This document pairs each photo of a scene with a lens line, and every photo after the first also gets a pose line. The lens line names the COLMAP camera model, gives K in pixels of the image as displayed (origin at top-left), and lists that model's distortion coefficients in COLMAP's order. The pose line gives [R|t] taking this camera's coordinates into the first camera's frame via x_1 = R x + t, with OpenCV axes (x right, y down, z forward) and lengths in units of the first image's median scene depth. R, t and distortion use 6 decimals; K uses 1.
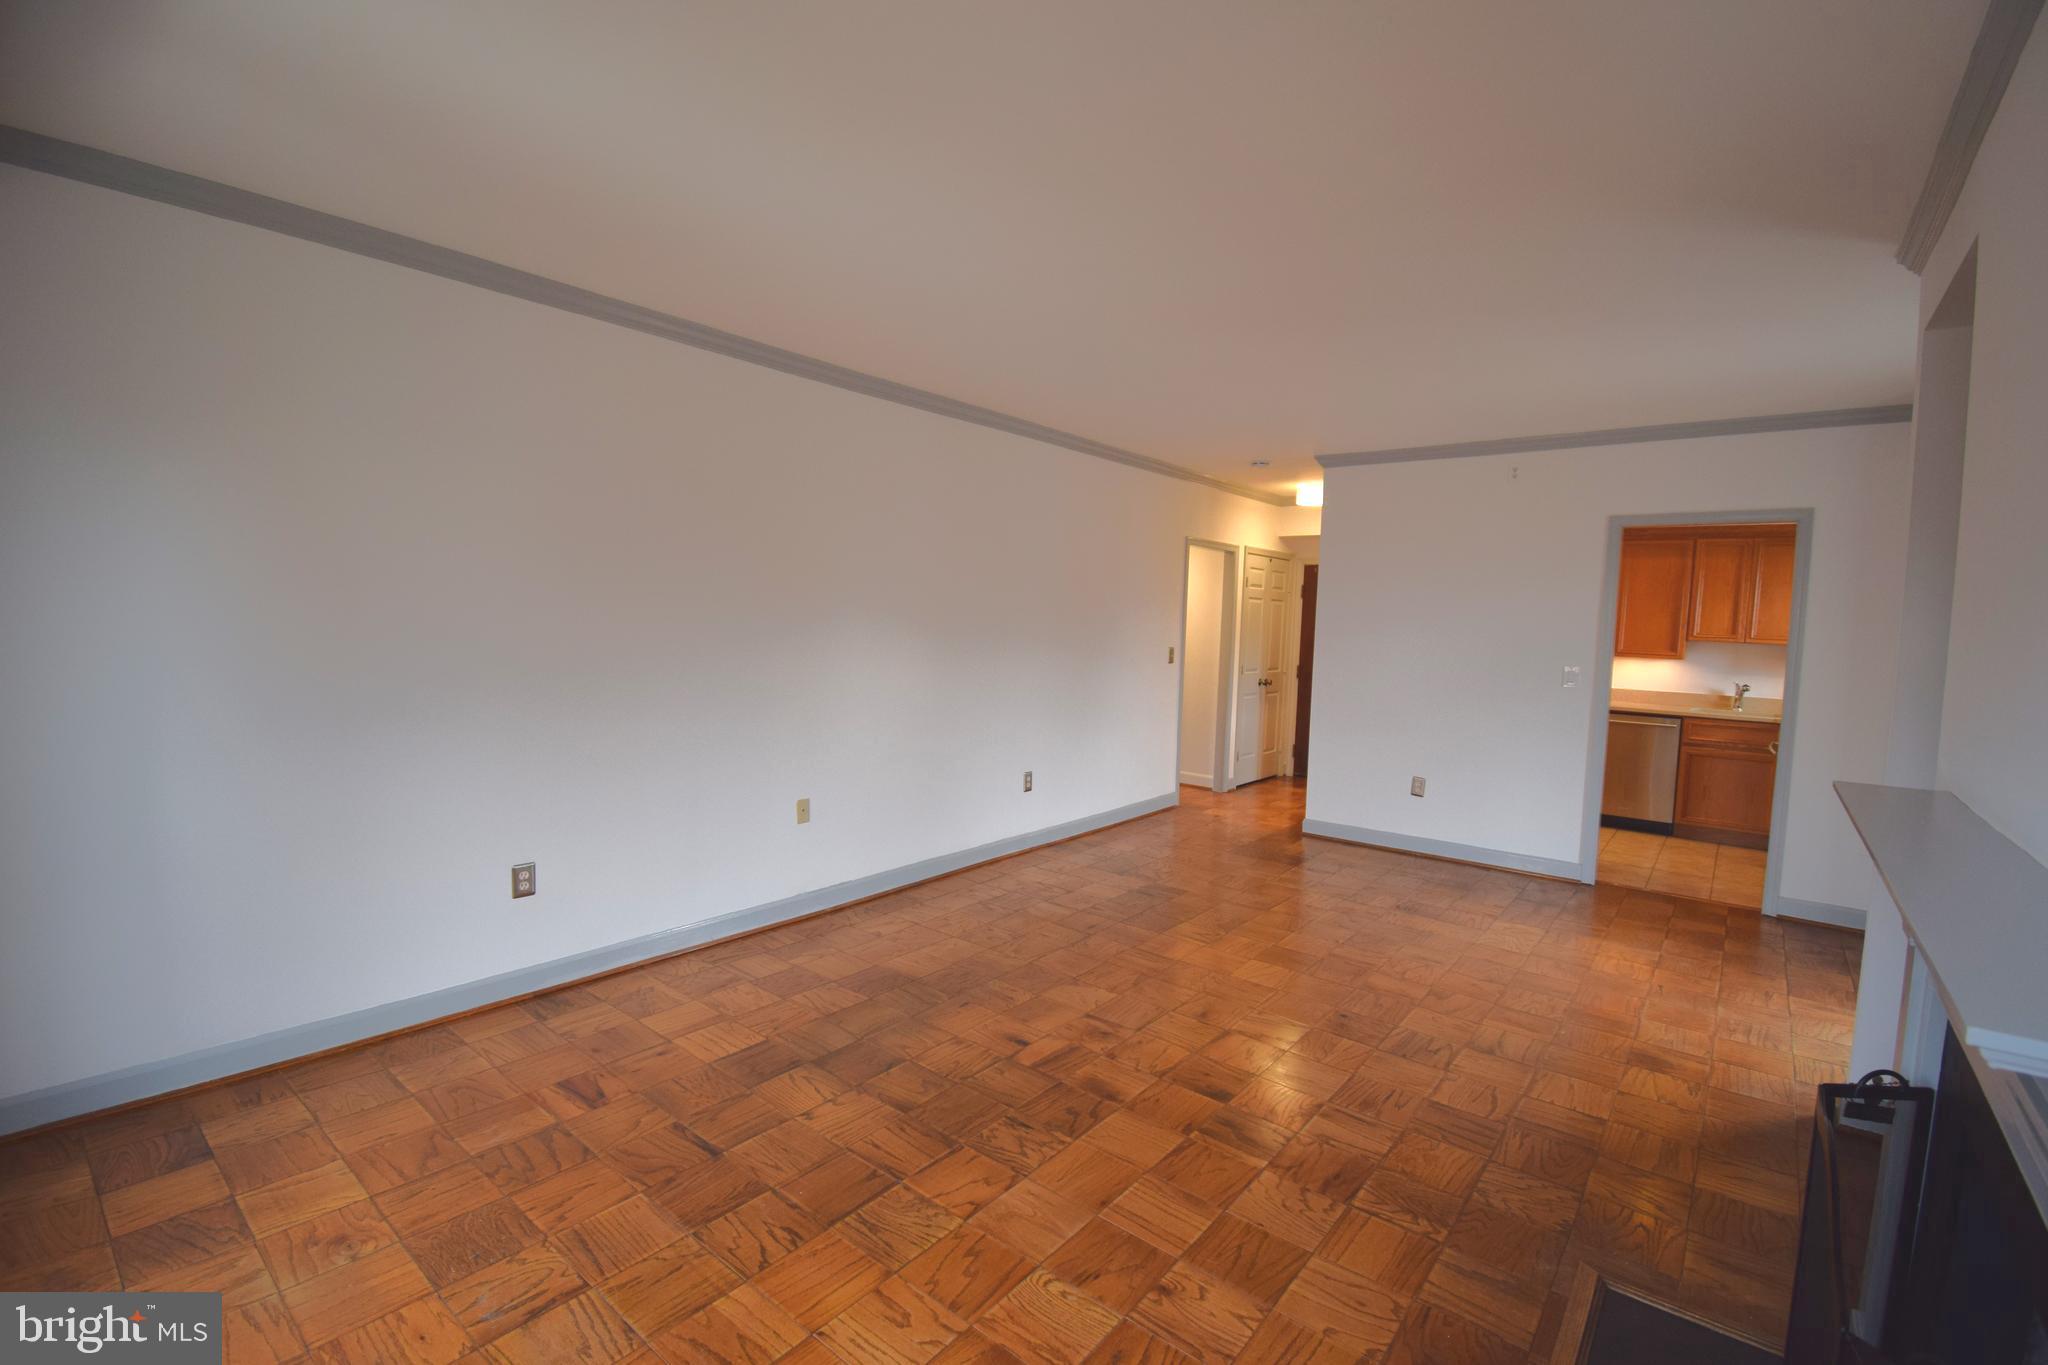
lens RADIAL K [[902.2, 0, 1028.6], [0, 902.2, 678.4], [0, 0, 1]] dist [0.005841, -0.016112]
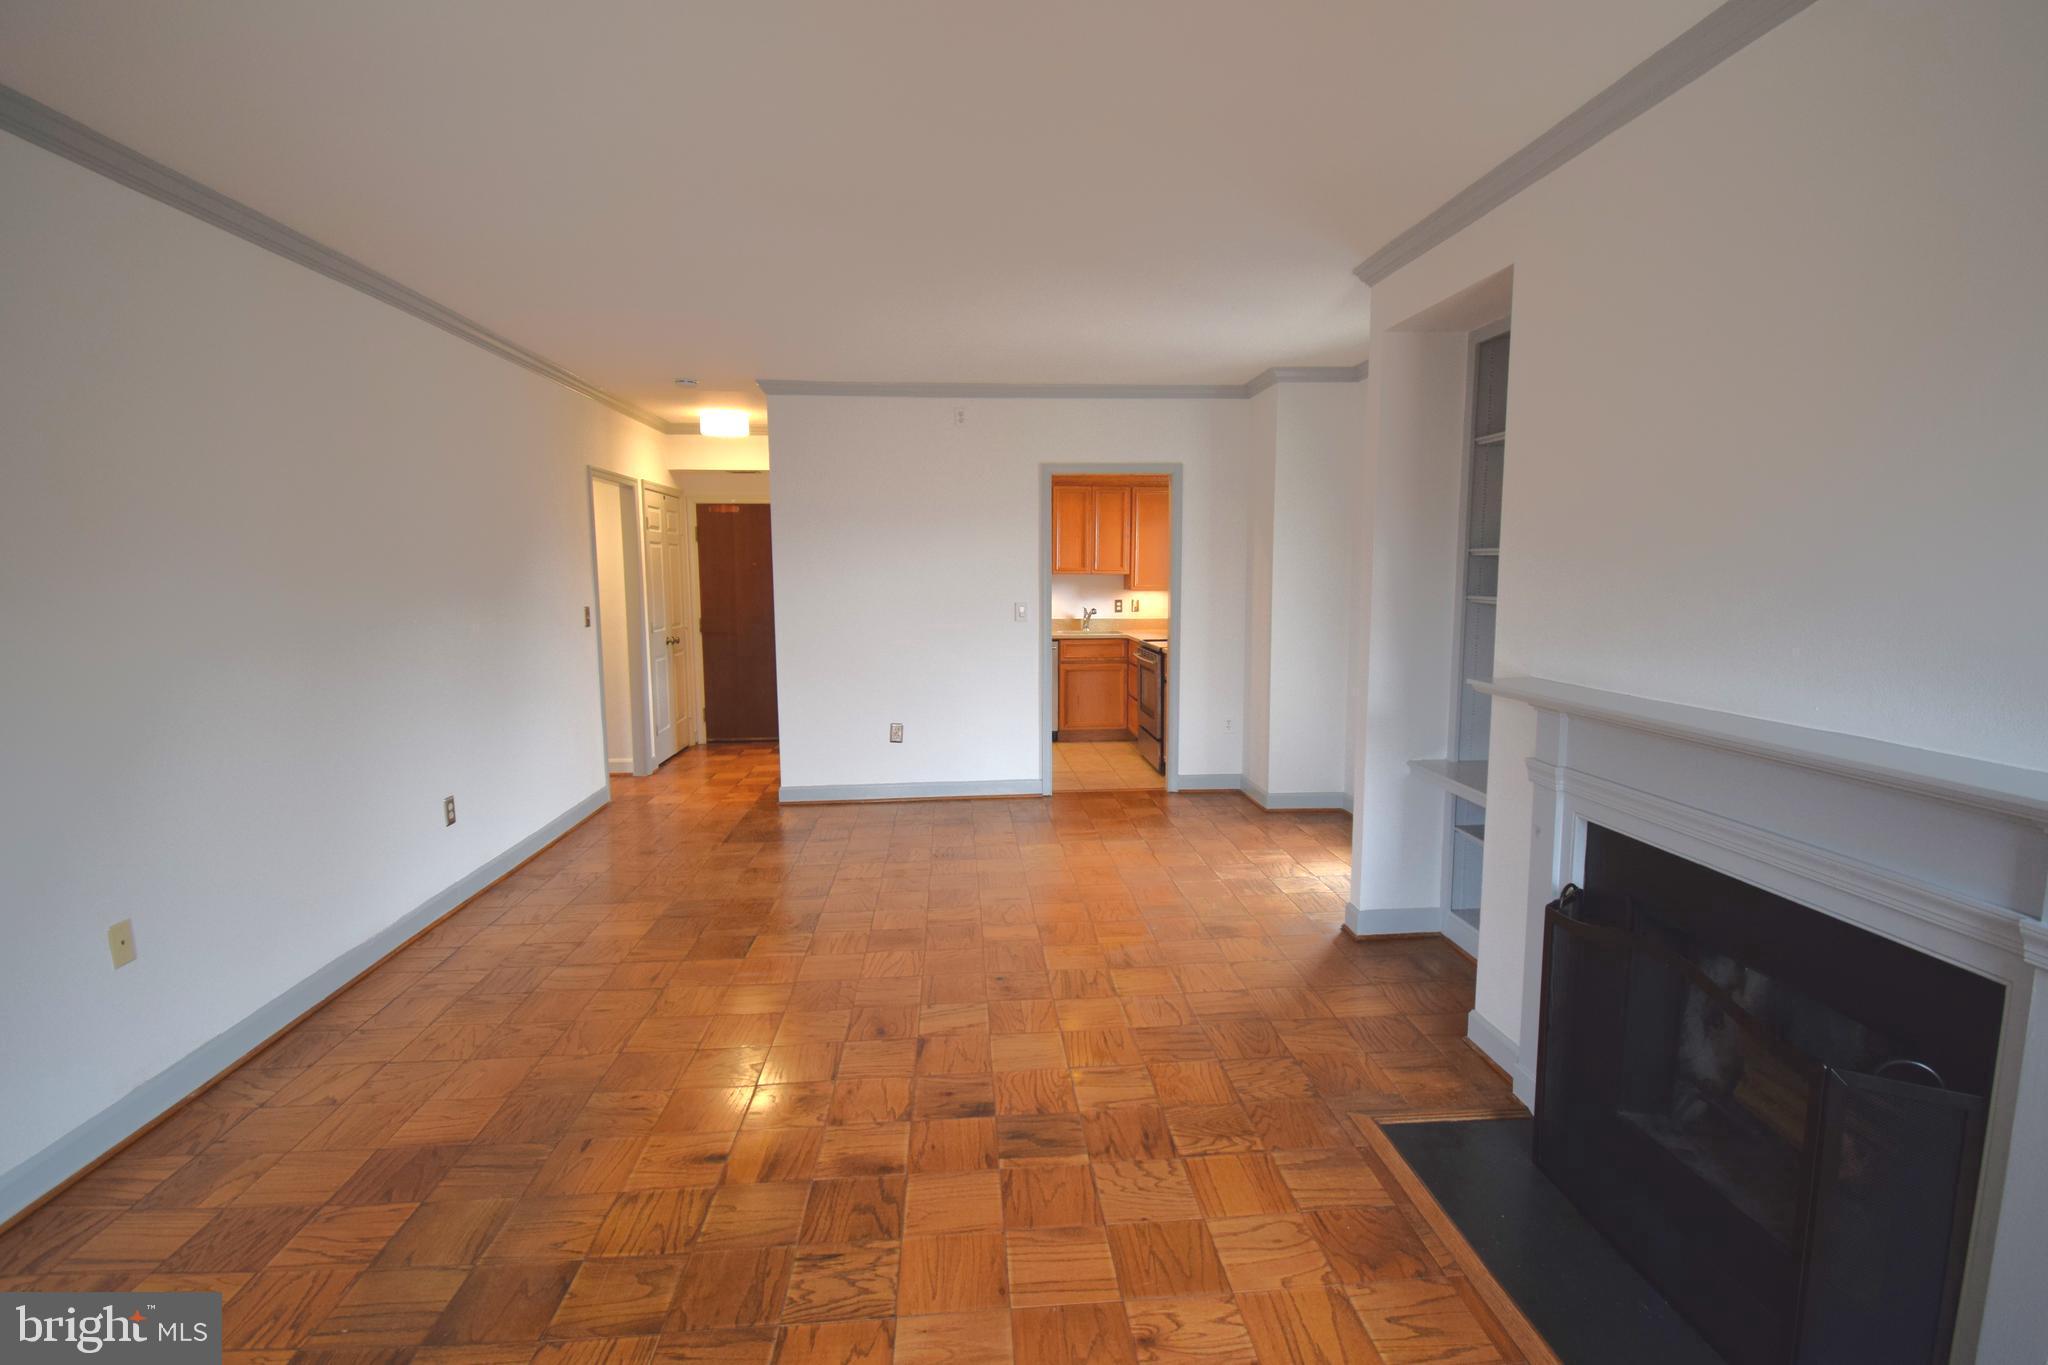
lens RADIAL K [[956.2, 0, 1036.0], [0, 956.2, 680.0], [0, 0, 1]] dist [0.000021, -0.009834]
pose [[0.716848, -0.114912, 0.687695, -0.228969], [0.074900, 0.993309, 0.087904, -0.023857], [-0.693195, -0.011506, 0.720658, 0.192283]]
